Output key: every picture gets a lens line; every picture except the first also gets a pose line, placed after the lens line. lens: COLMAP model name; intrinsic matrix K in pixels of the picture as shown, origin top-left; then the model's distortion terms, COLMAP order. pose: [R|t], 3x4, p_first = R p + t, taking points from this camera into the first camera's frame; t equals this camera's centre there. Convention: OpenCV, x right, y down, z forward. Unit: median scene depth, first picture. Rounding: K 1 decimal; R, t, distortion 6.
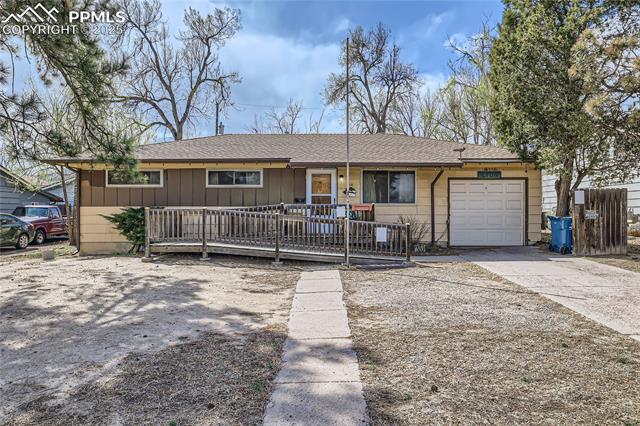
lens RADIAL K [[438.7, 0, 322.5], [0, 438.7, 214.4], [0, 0, 1]] dist [-0.008852, 0.005033]
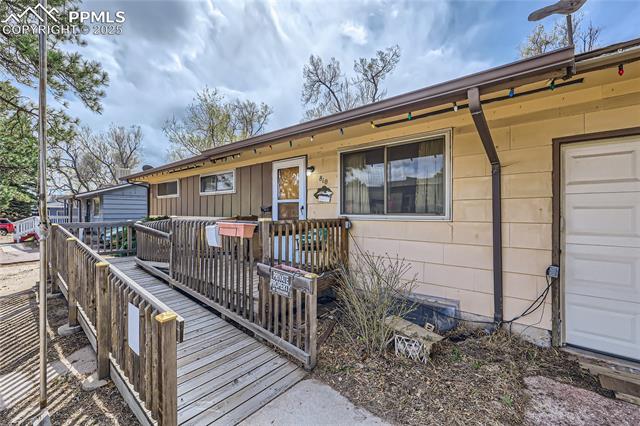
lens RADIAL K [[267.5, 0, 315.9], [0, 267.5, 212.7], [0, 0, 1]] dist [-0.000204, -0.001144]
pose [[0.768450, 0.003429, -0.639900, 0.276802], [-0.000996, 0.999991, 0.004163, -0.028626], [0.639909, -0.002562, 0.768447, 0.727520]]
